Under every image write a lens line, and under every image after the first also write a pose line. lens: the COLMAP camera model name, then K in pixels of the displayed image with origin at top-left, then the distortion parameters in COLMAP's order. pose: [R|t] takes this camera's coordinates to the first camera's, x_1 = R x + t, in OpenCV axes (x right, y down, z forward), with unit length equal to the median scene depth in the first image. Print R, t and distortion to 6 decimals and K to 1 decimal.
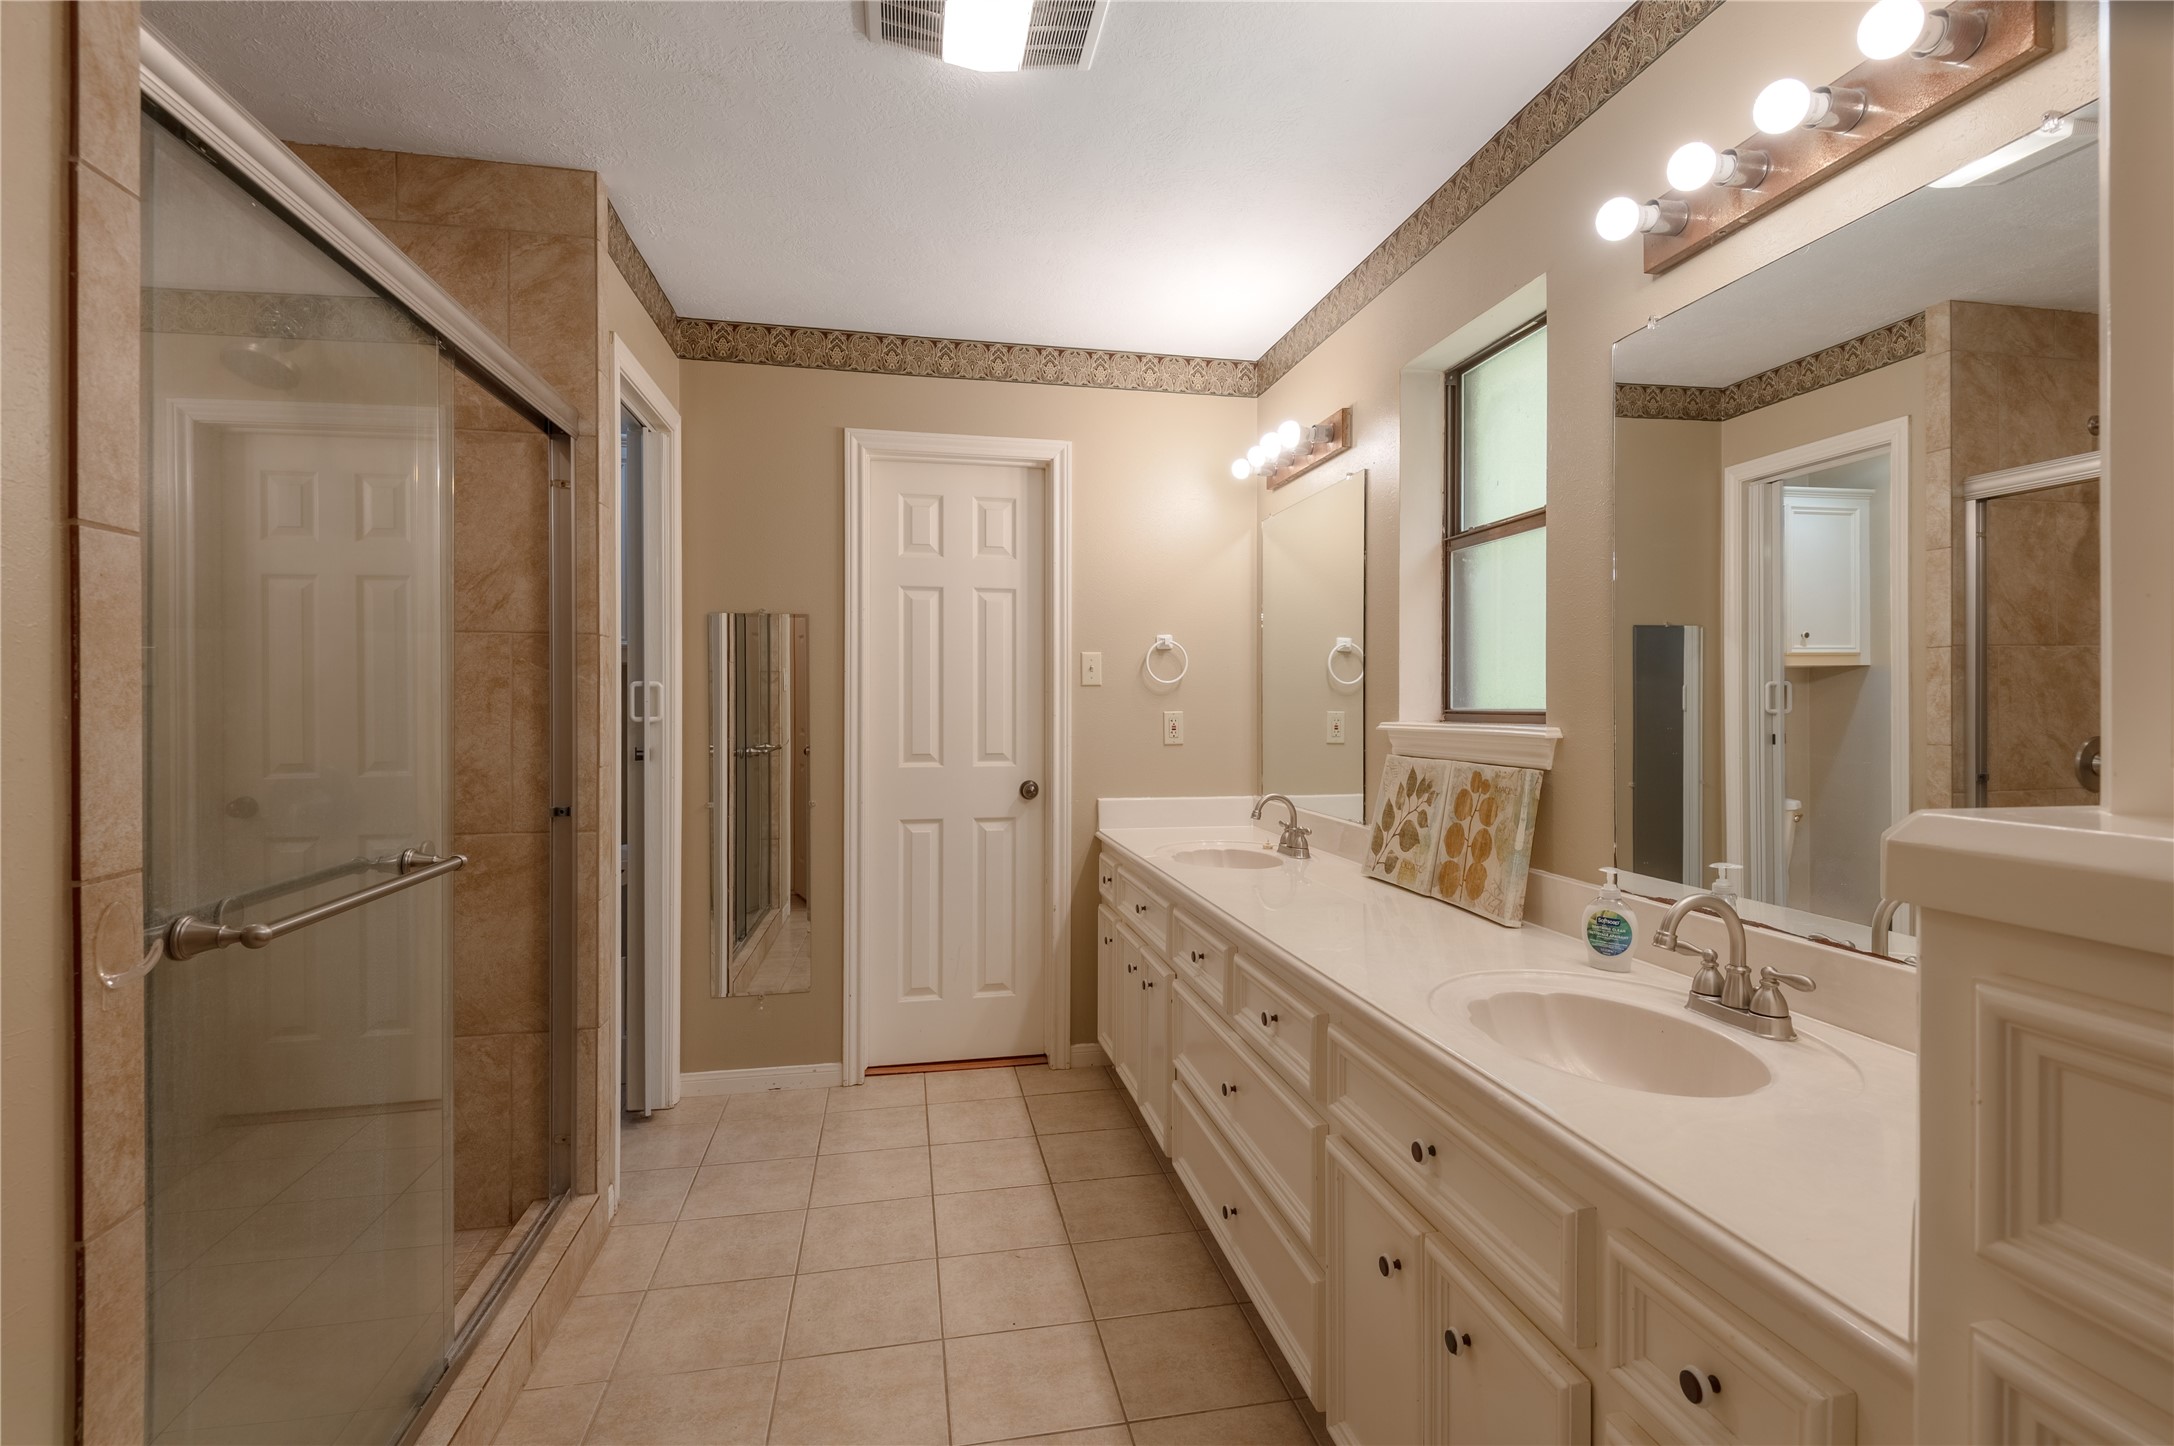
lens RADIAL K [[987.7, 0, 1103.0], [0, 987.7, 701.3], [0, 0, 1]] dist [0.009854, -0.009370]
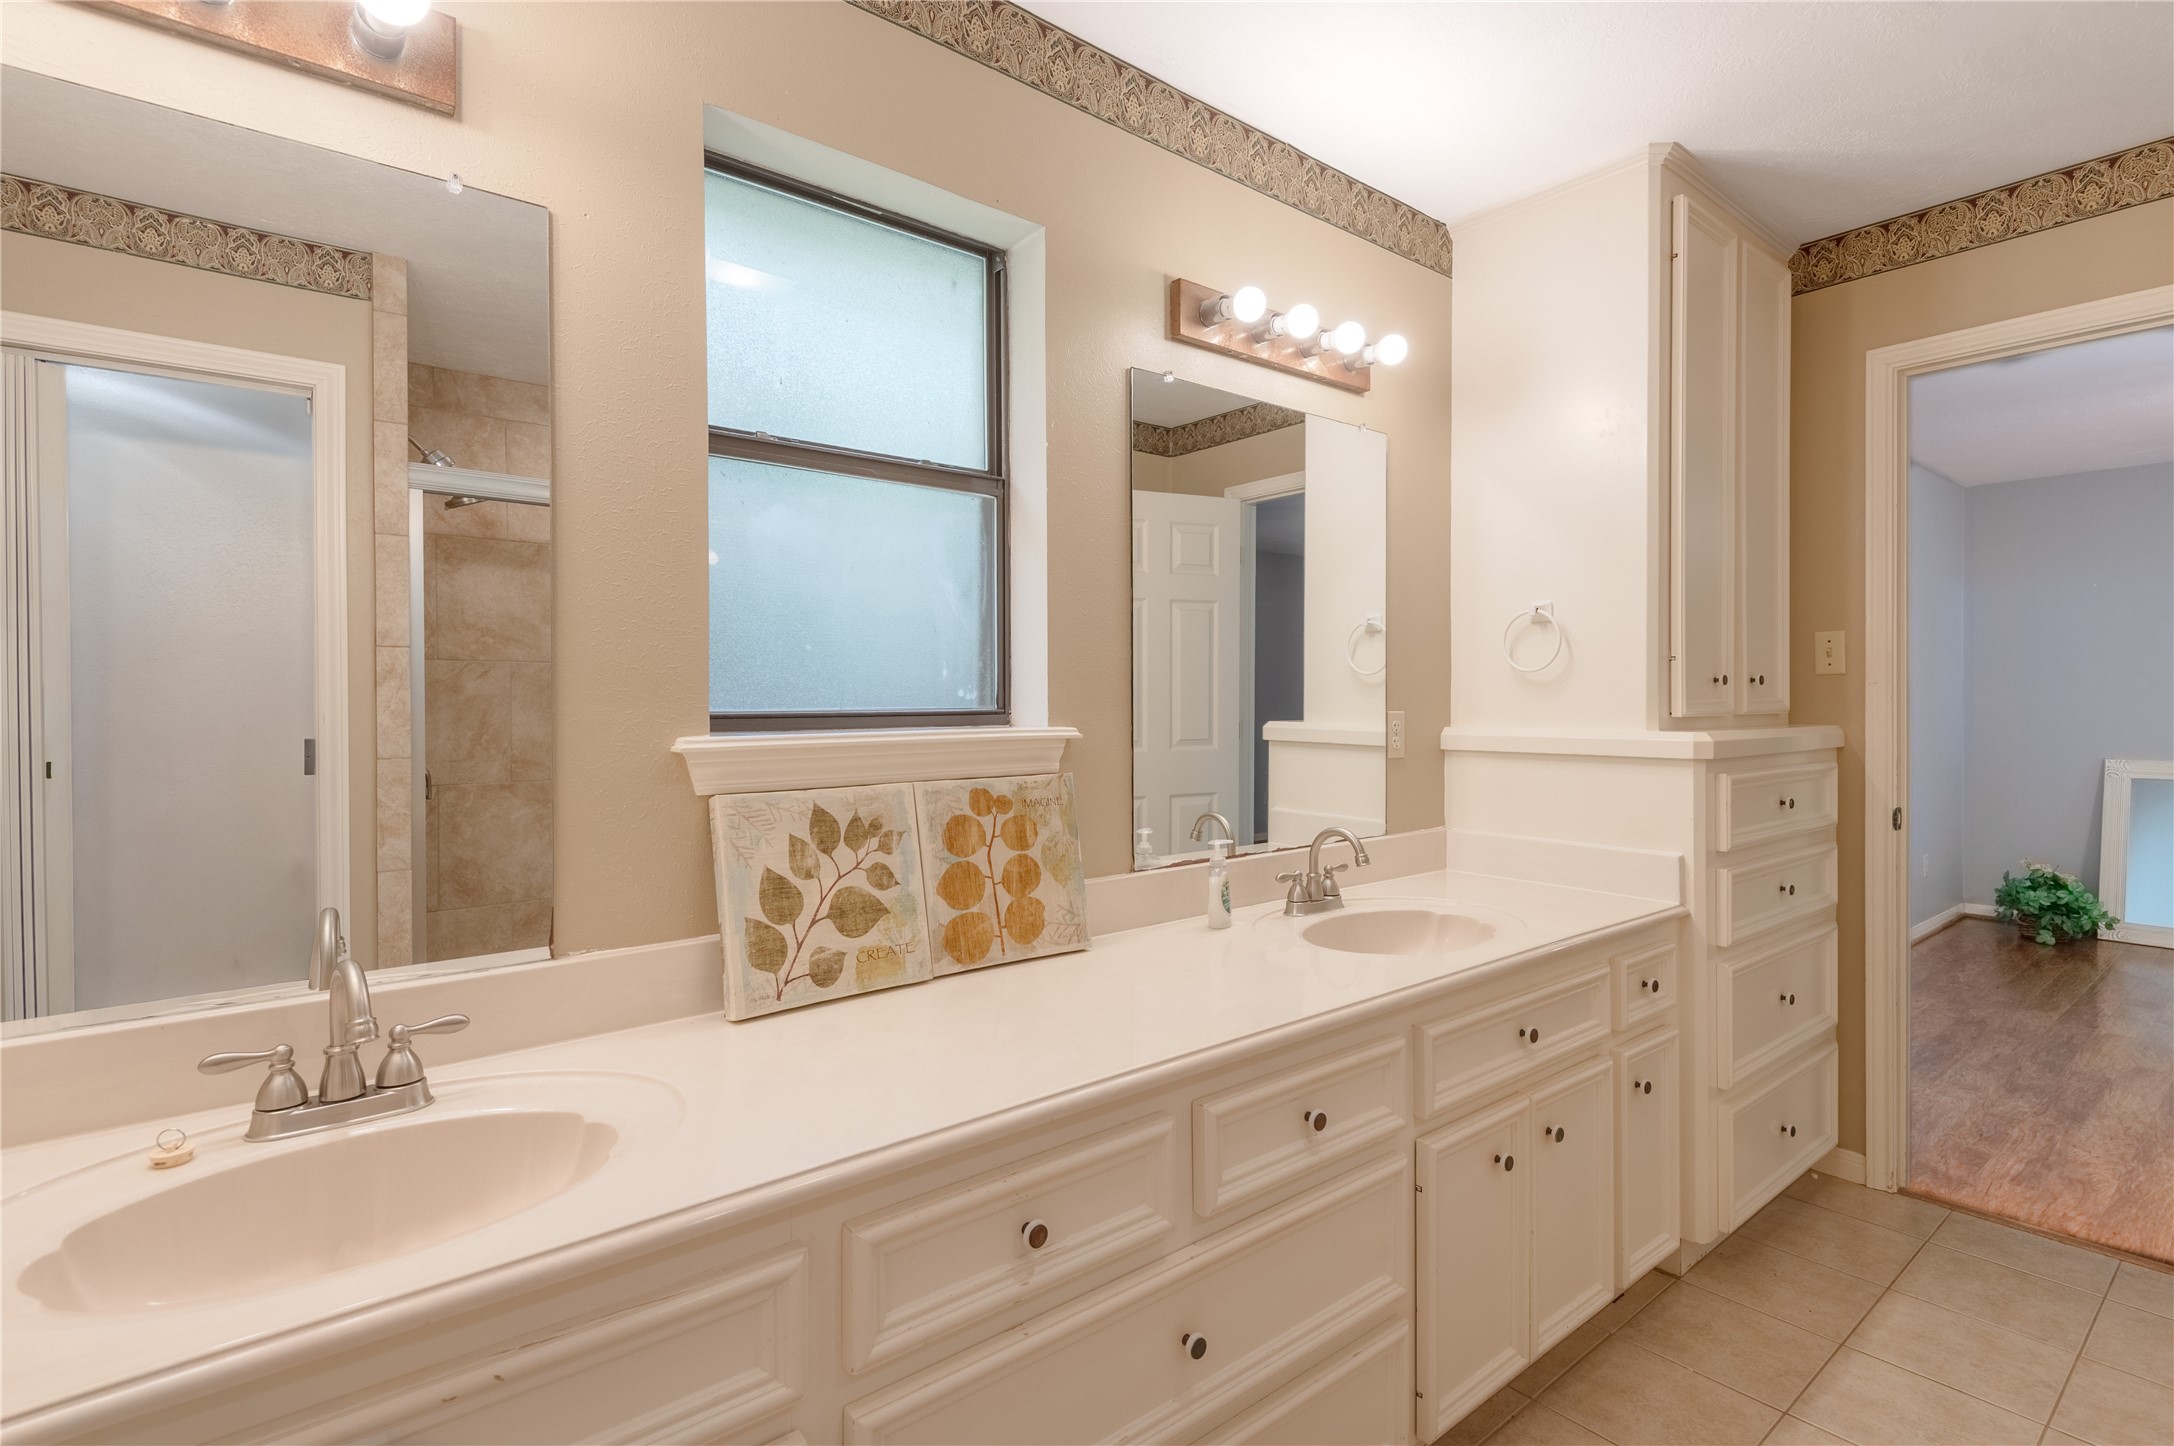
lens RADIAL K [[987.7, 0, 1110.2], [0, 987.7, 730.5], [0, 0, 1]] dist [0.009854, -0.009370]
pose [[-0.462072, -0.015159, 0.886713, -0.349746], [0.006522, 0.999769, 0.020490, 0.009900], [-0.886818, 0.015251, -0.461867, 1.238819]]
